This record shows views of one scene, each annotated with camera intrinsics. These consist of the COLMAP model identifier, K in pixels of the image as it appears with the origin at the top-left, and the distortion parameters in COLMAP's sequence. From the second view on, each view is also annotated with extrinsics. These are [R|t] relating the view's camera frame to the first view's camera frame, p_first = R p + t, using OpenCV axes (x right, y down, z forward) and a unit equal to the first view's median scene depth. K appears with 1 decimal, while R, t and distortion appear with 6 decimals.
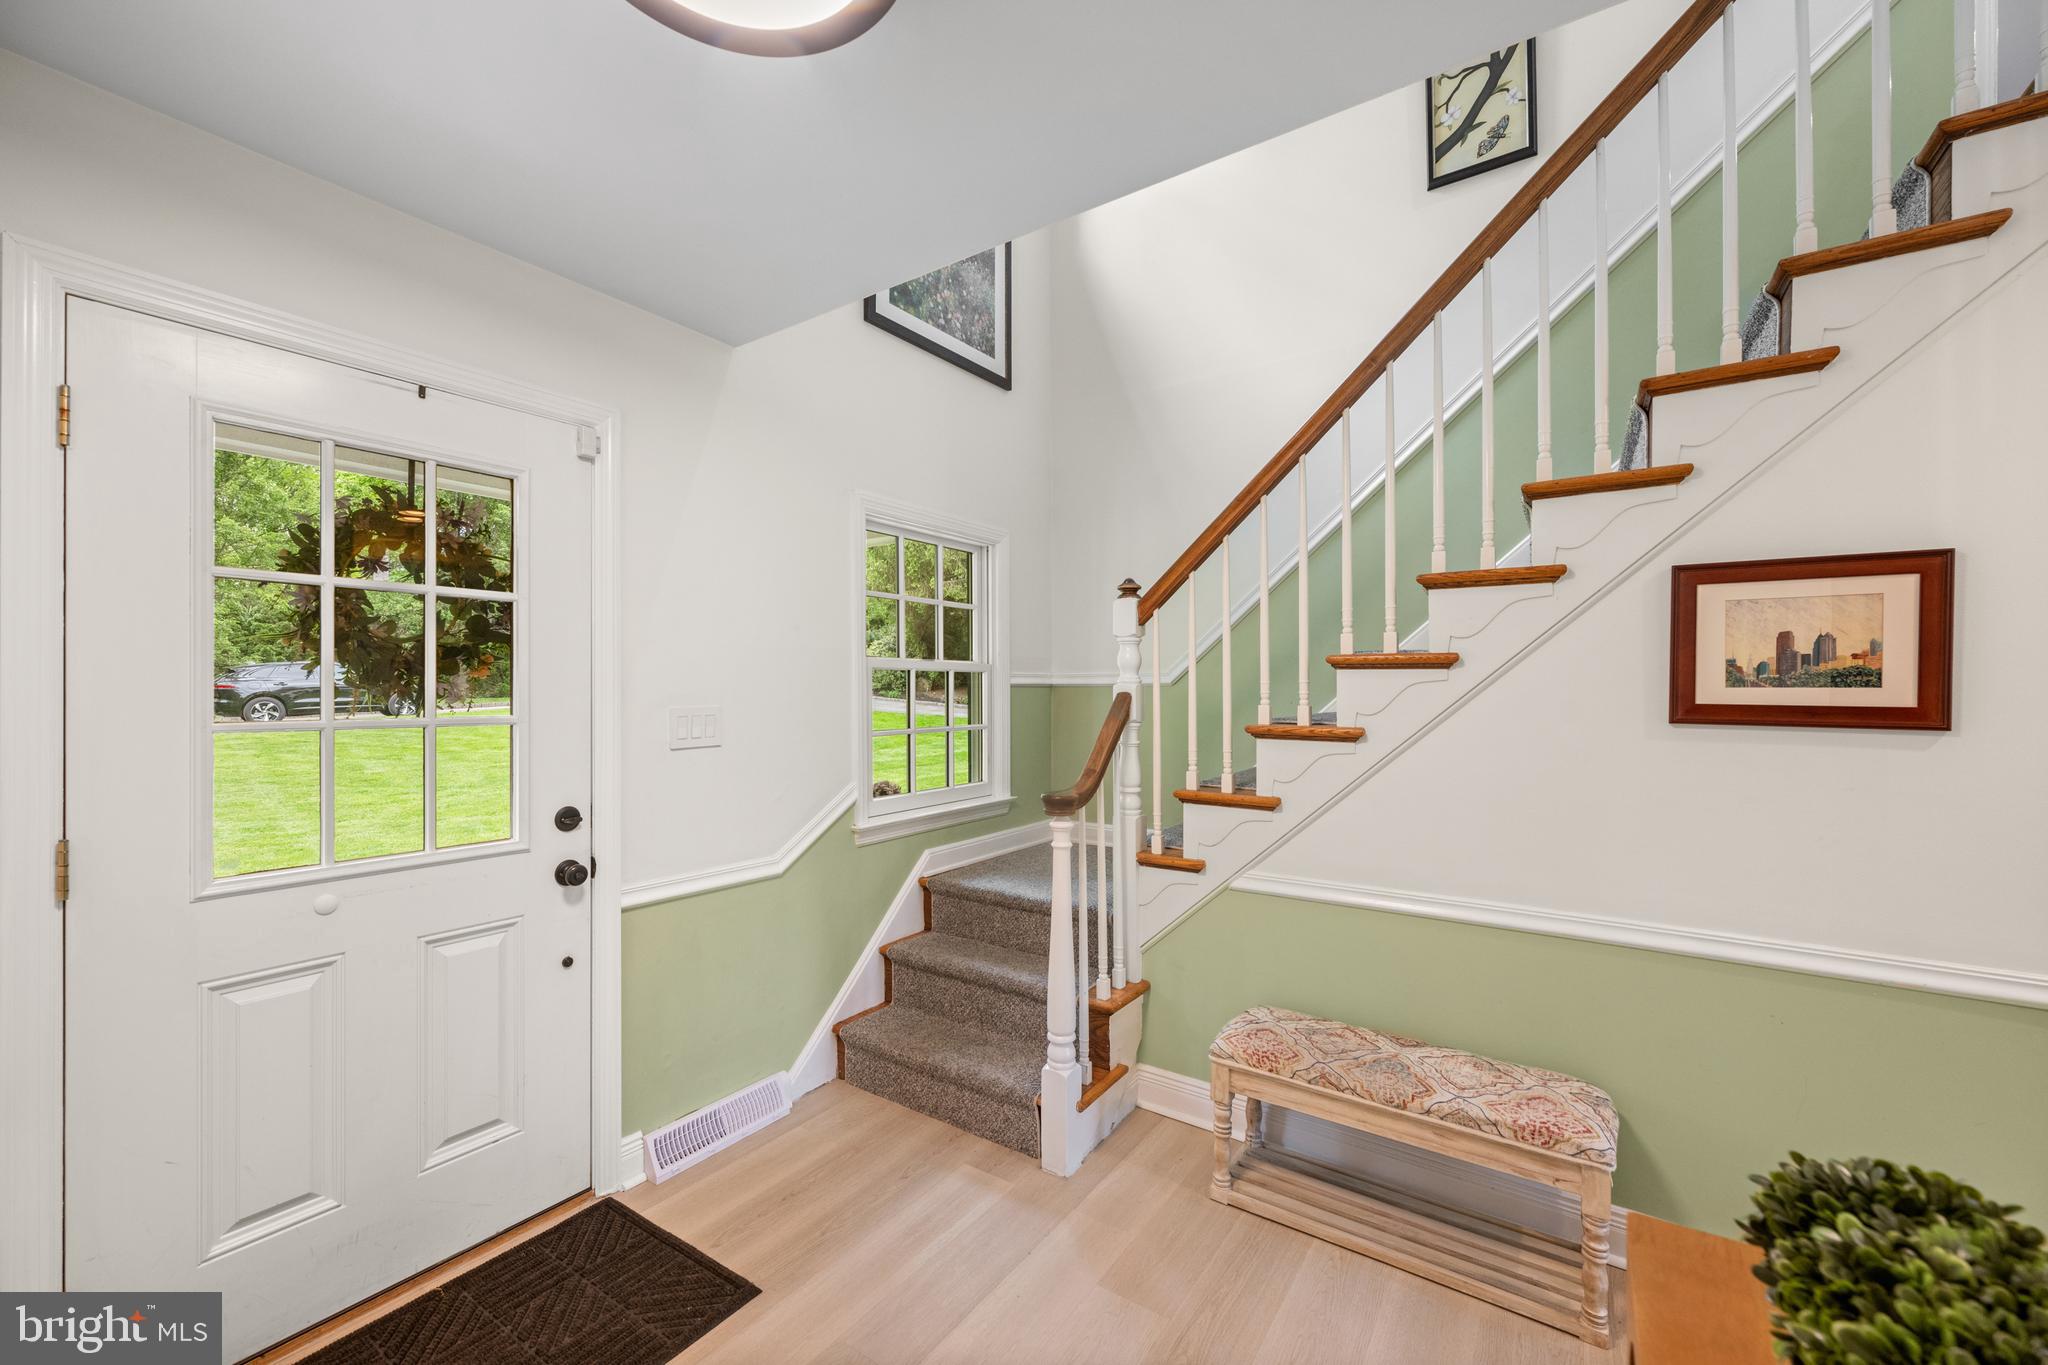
lens RADIAL K [[805.9, 0, 1028.7], [0, 805.9, 683.5], [0, 0, 1]] dist [0.001920, 0.000210]
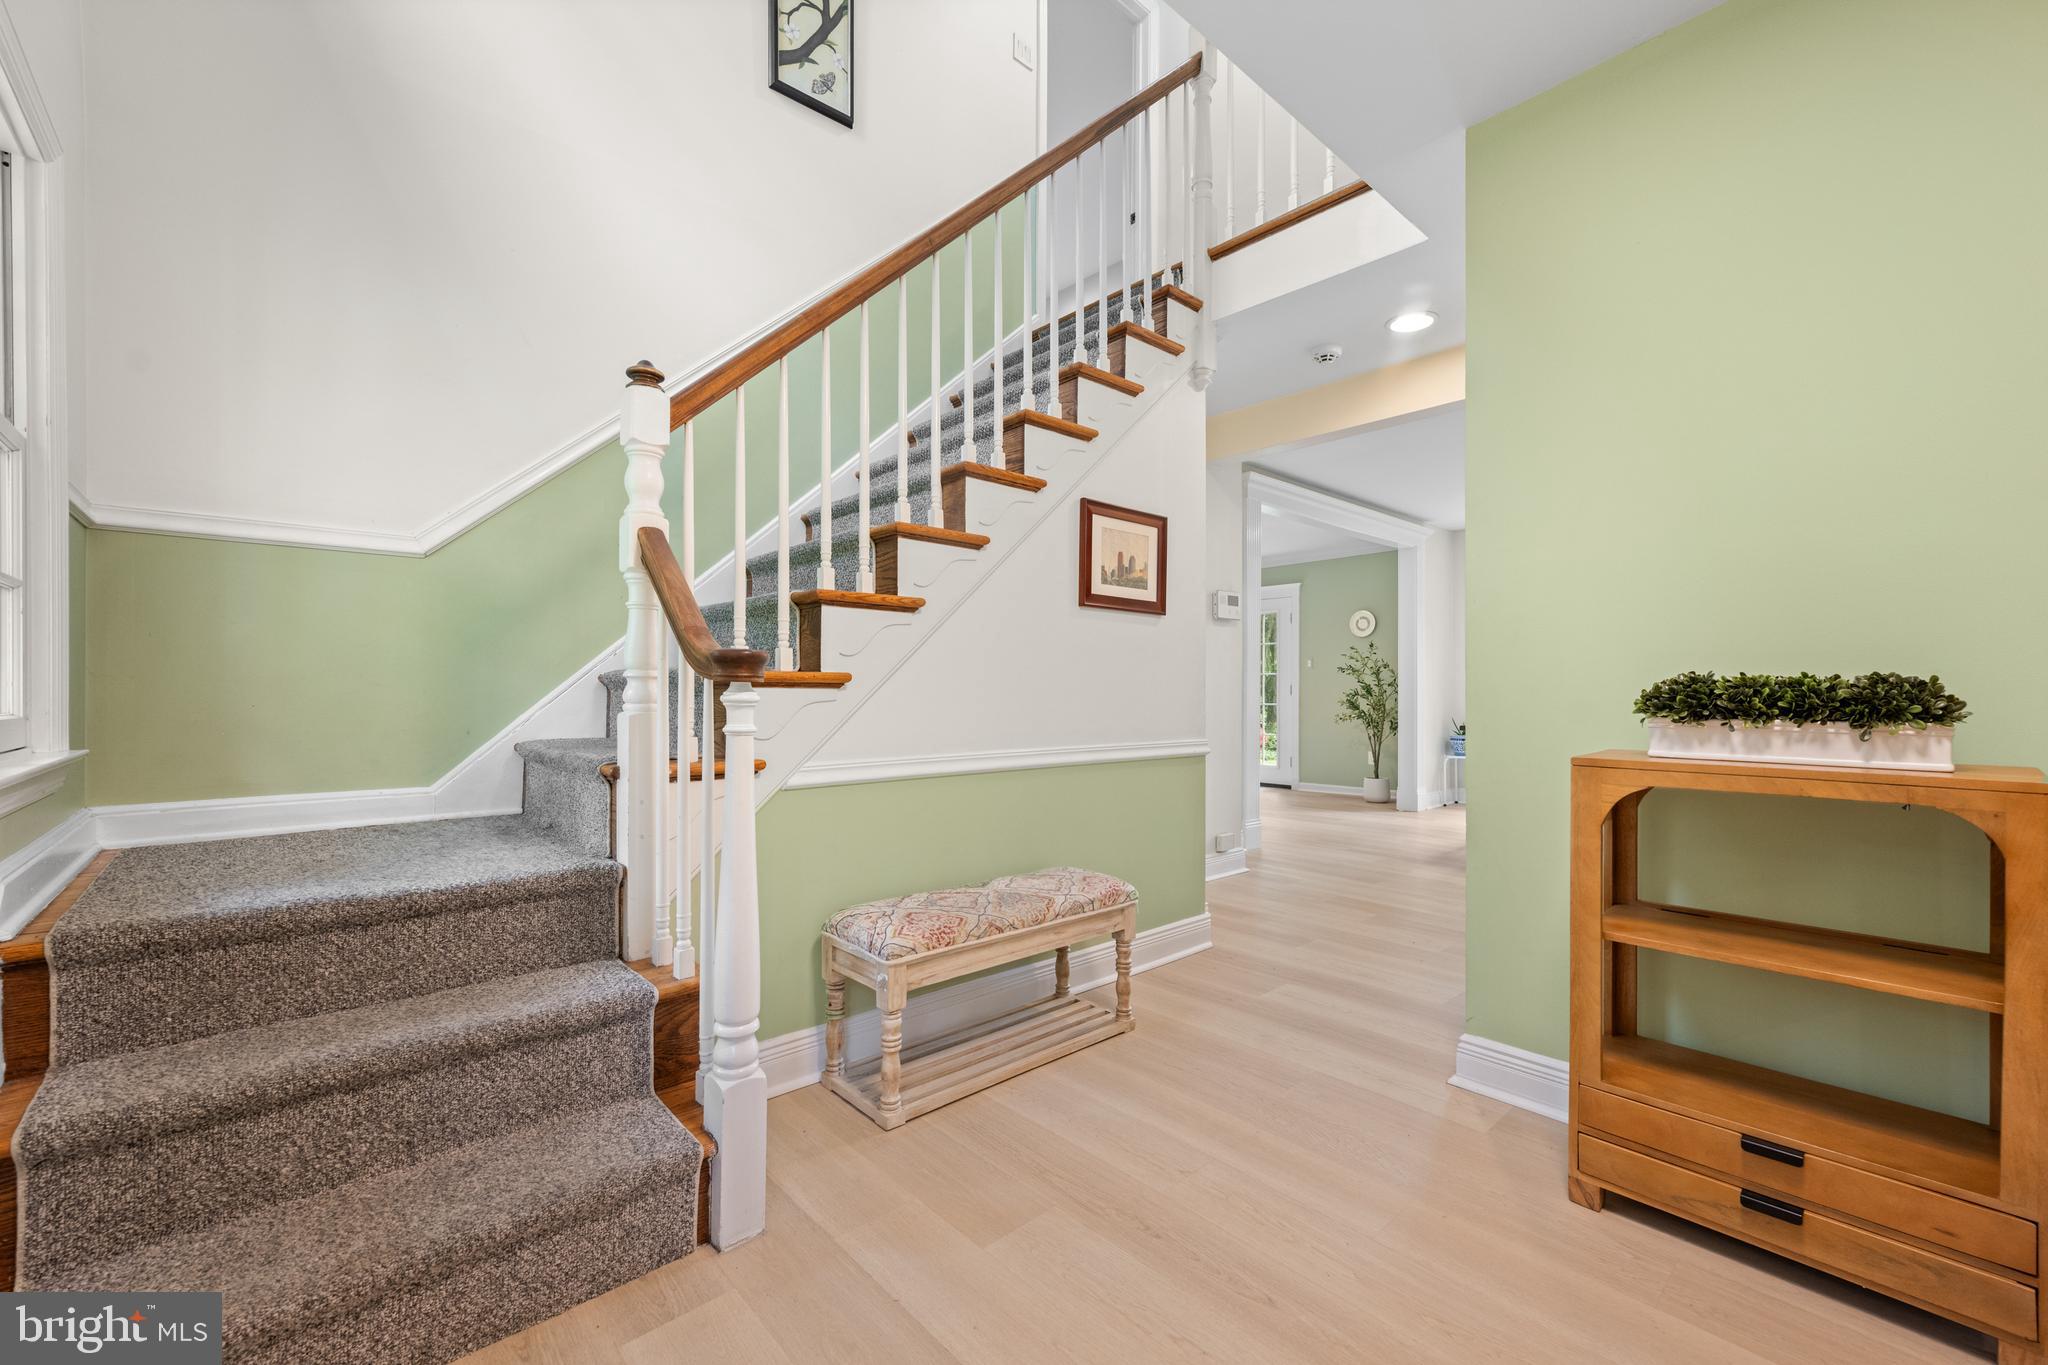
lens RADIAL K [[805.9, 0, 1028.7], [0, 805.9, 683.5], [0, 0, 1]] dist [0.001920, 0.000210]
pose [[0.241129, 0.005435, 0.970478, -0.620152], [-0.011305, 0.999932, -0.002791, 0.190312], [-0.970427, -0.010298, 0.241174, 0.729337]]
